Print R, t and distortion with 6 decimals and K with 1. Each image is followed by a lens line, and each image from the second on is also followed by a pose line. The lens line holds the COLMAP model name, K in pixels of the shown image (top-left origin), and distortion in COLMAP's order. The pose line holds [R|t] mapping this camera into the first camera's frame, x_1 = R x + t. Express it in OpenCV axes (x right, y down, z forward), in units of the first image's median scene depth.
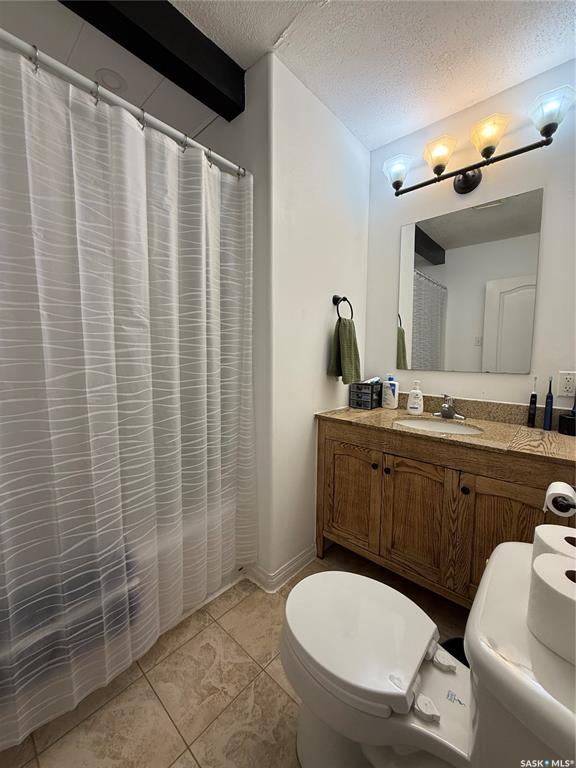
lens RADIAL K [[304.7, 0, 288.8], [0, 304.7, 381.0], [0, 0, 1]] dist [-0.002729, 0.000554]
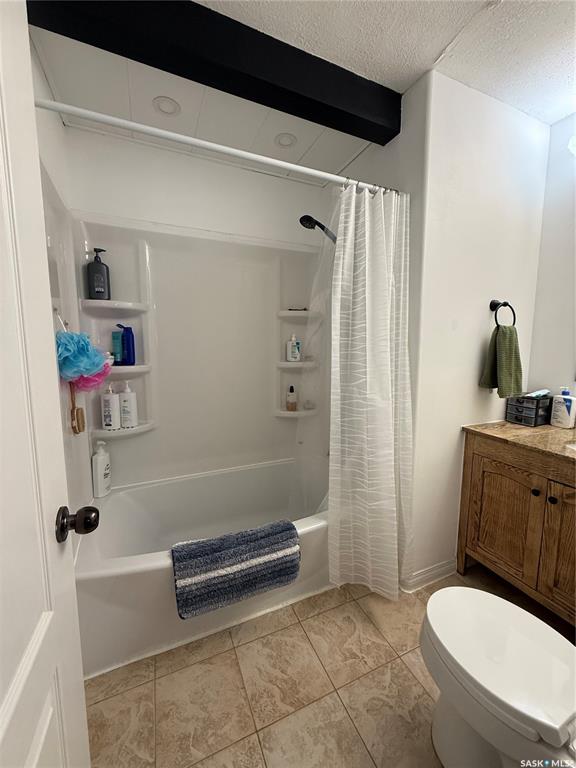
lens RADIAL K [[304.7, 0, 288.7], [0, 304.7, 382.2], [0, 0, 1]] dist [-0.002729, 0.000554]
pose [[0.910833, 0.039868, -0.410844, -0.026565], [-0.027856, 0.998992, 0.035186, -0.055354], [0.411833, -0.020604, 0.911026, -0.111665]]
